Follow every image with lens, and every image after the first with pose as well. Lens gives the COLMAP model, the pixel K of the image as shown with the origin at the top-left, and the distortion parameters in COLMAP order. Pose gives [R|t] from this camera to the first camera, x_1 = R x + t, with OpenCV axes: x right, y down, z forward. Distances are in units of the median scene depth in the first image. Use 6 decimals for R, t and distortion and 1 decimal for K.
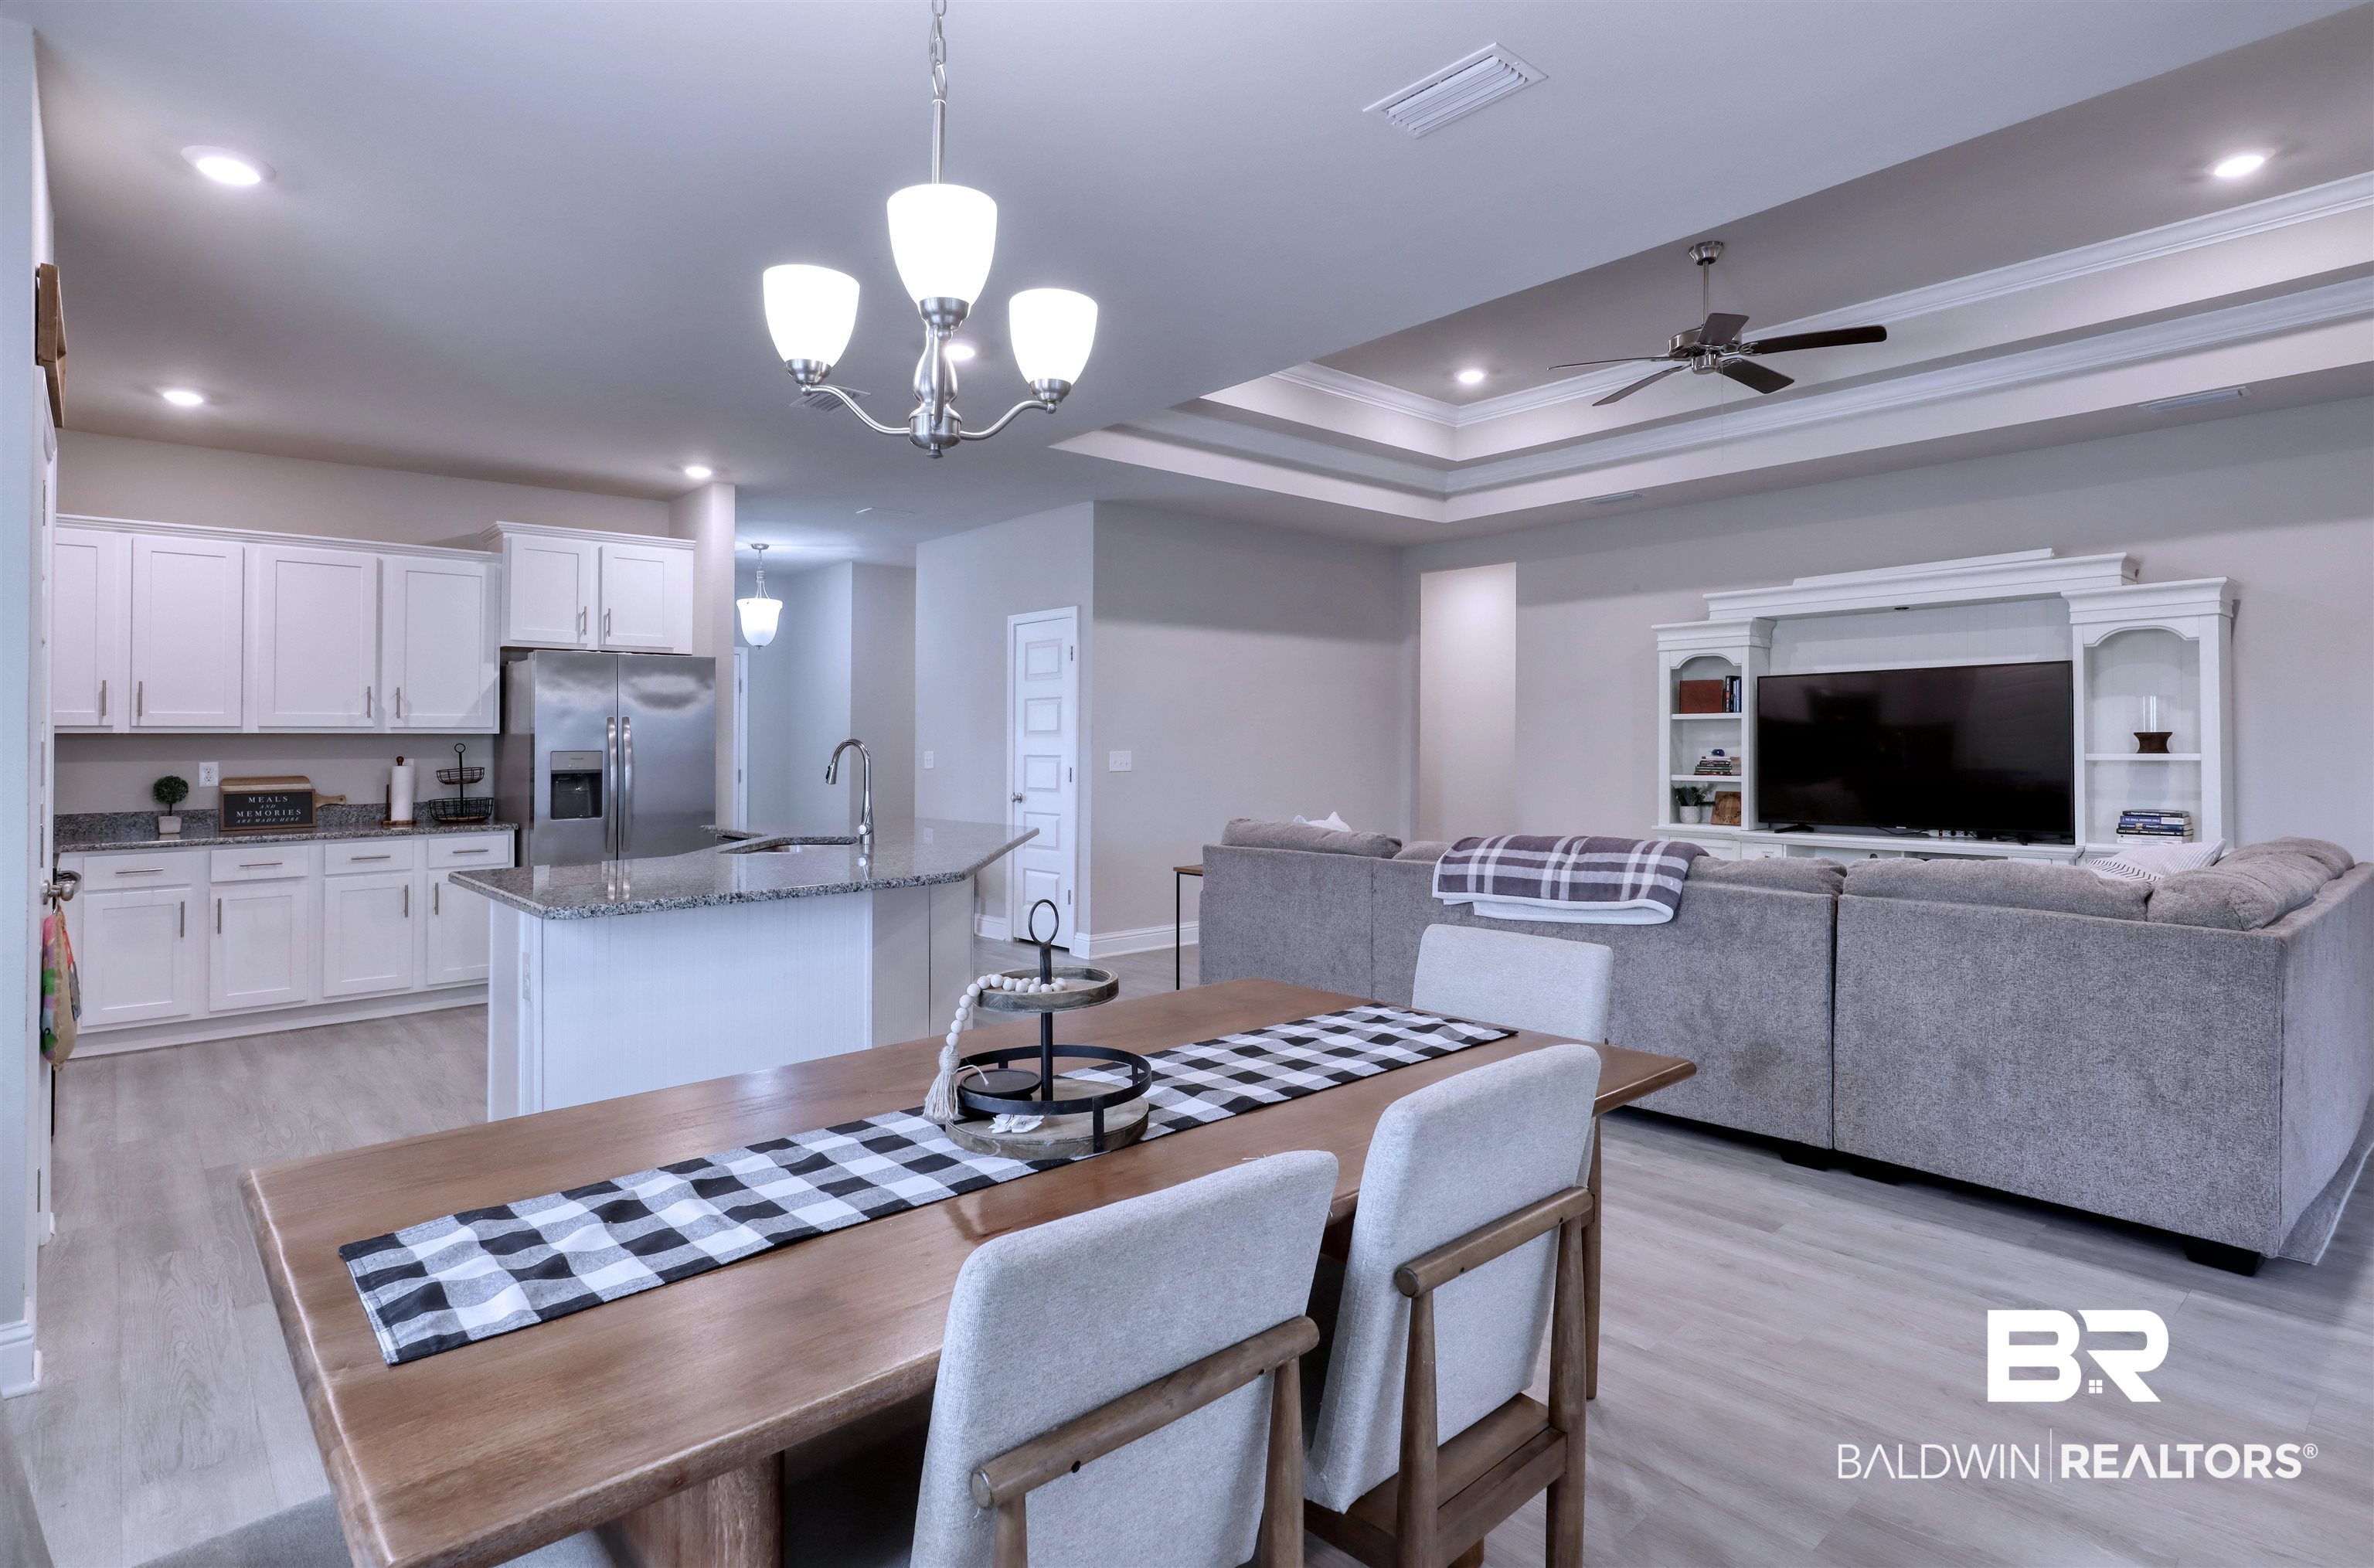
lens RADIAL K [[1217.3, 0, 1188.4], [0, 1217.3, 746.1], [0, 0, 1]] dist [0.000432, 0.000496]
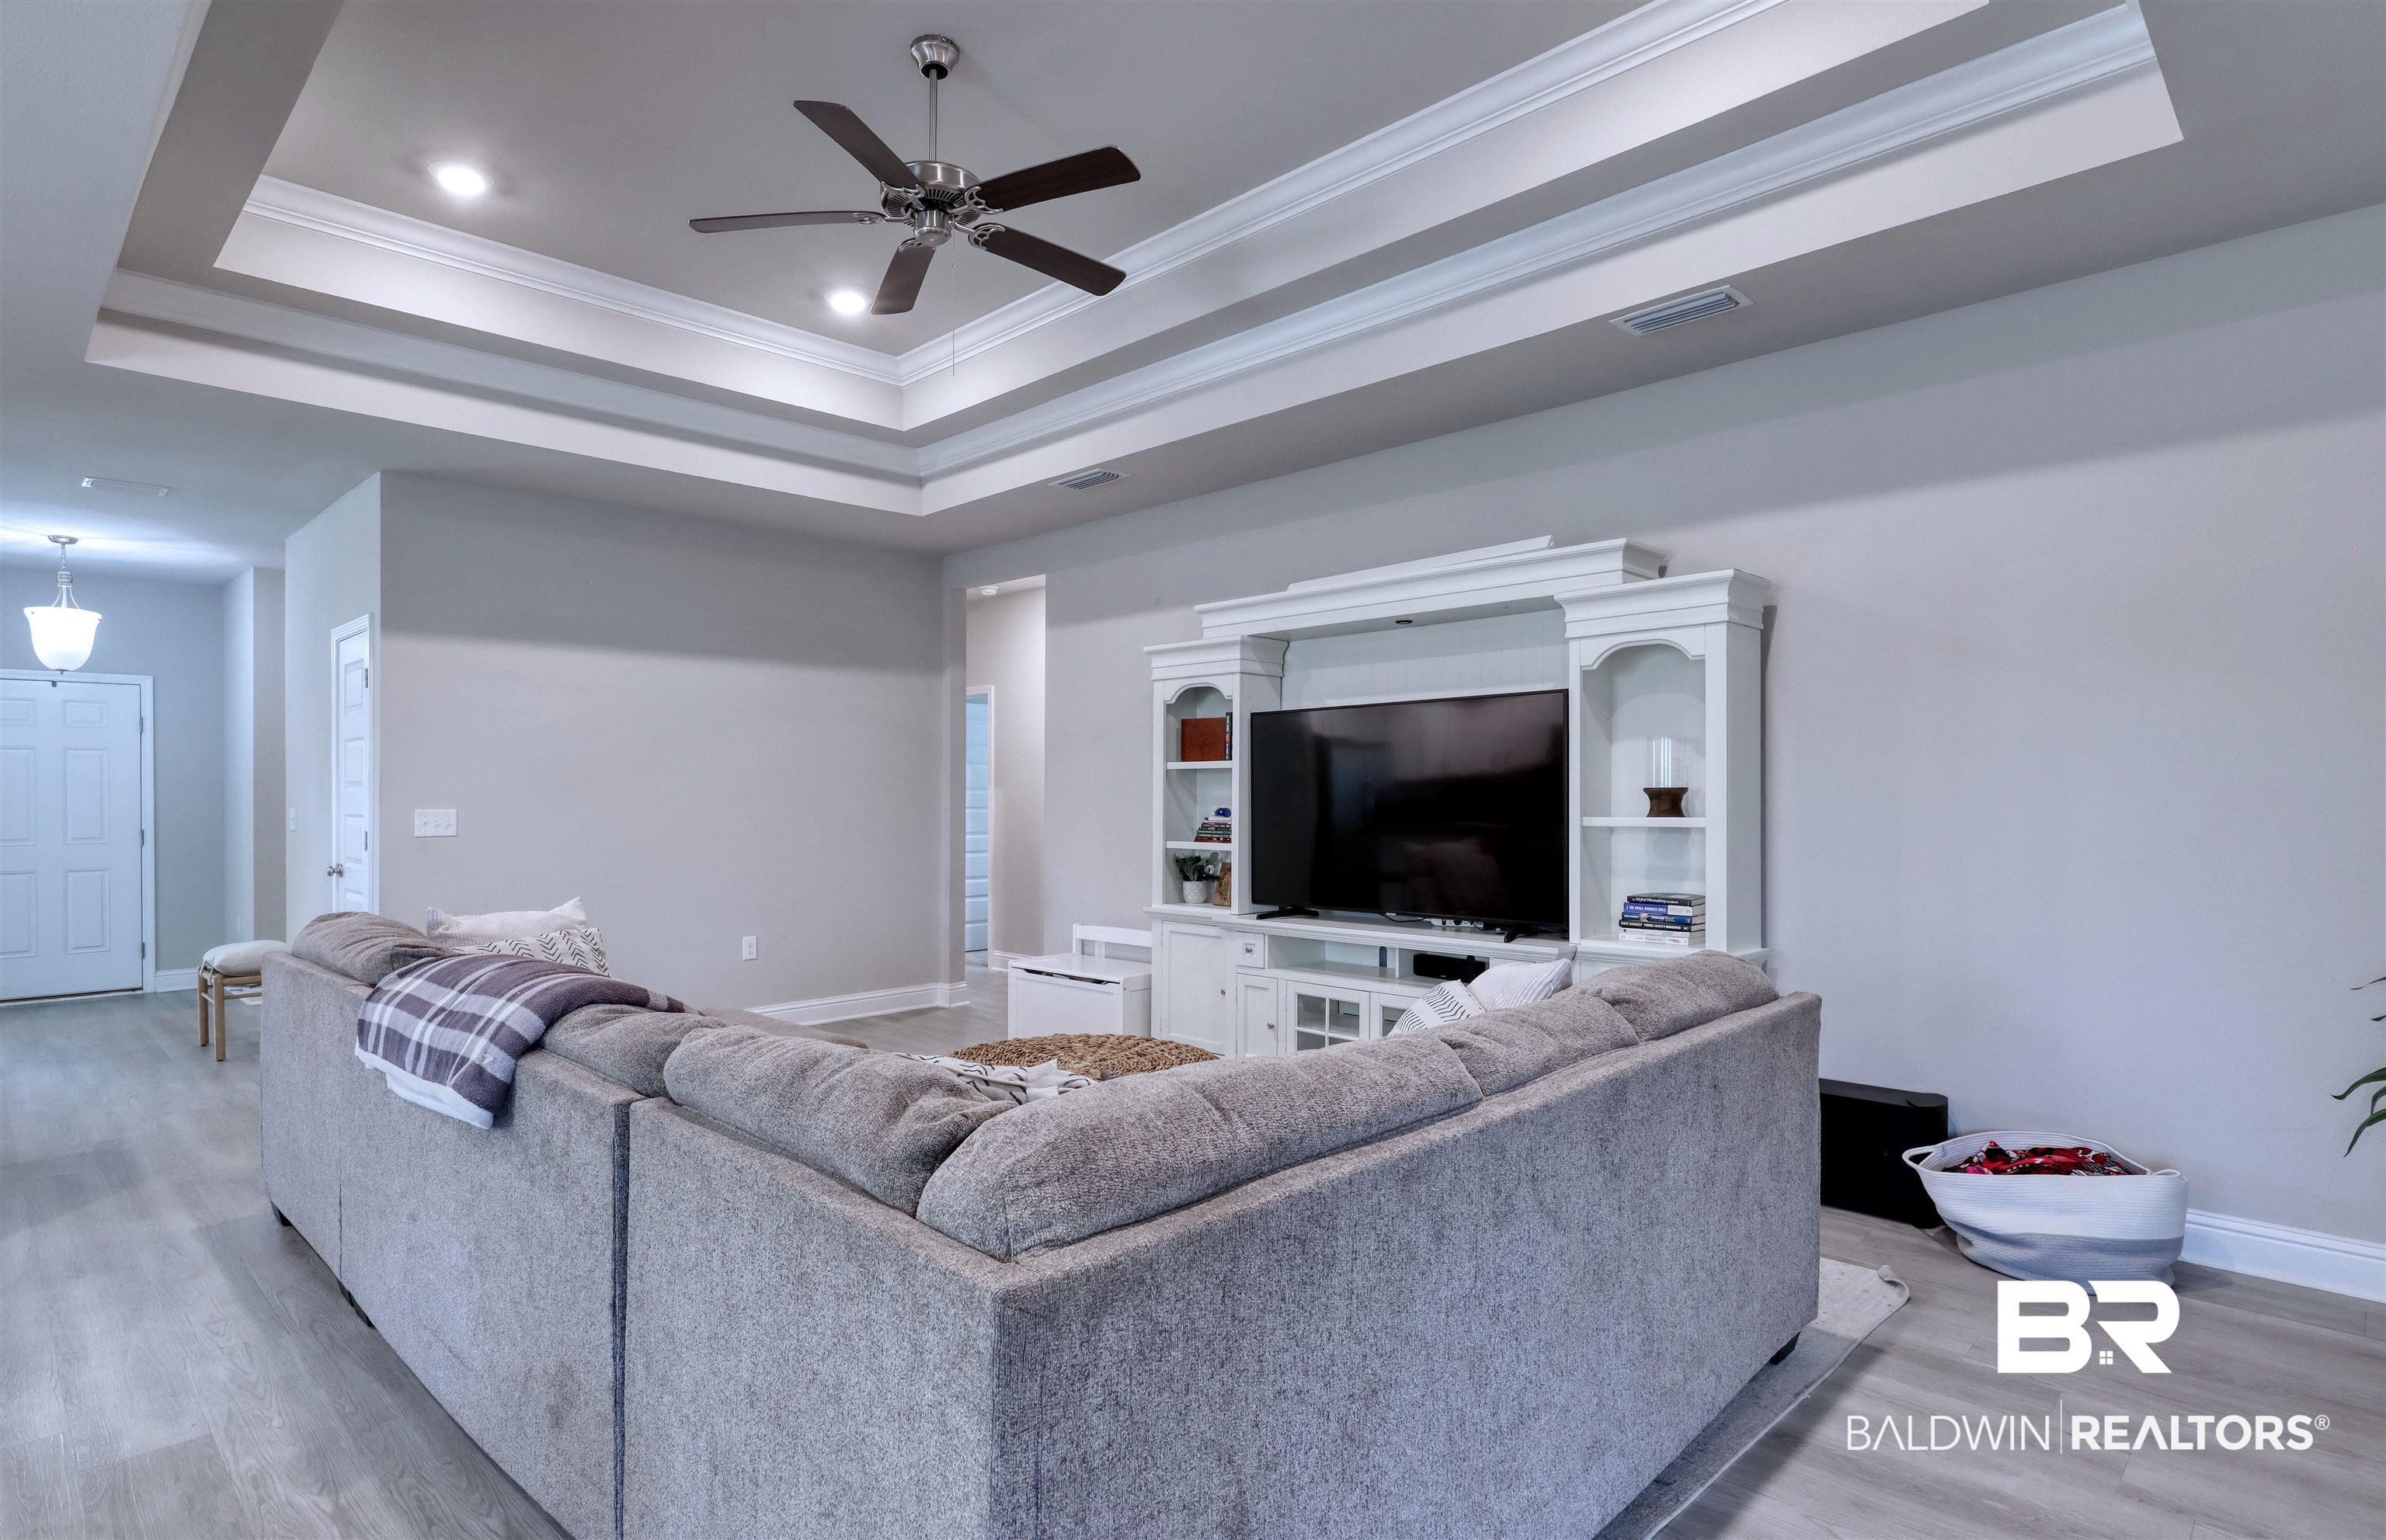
lens RADIAL K [[1220.0, 0, 1186.2], [0, 1220.0, 824.2], [0, 0, 1]] dist [0.002093, 0.000359]
pose [[0.998489, 0.000691, 0.054950, 0.395060], [-0.001879, 0.999766, 0.021566, -0.004160], [-0.054922, -0.021637, 0.998256, 0.244097]]
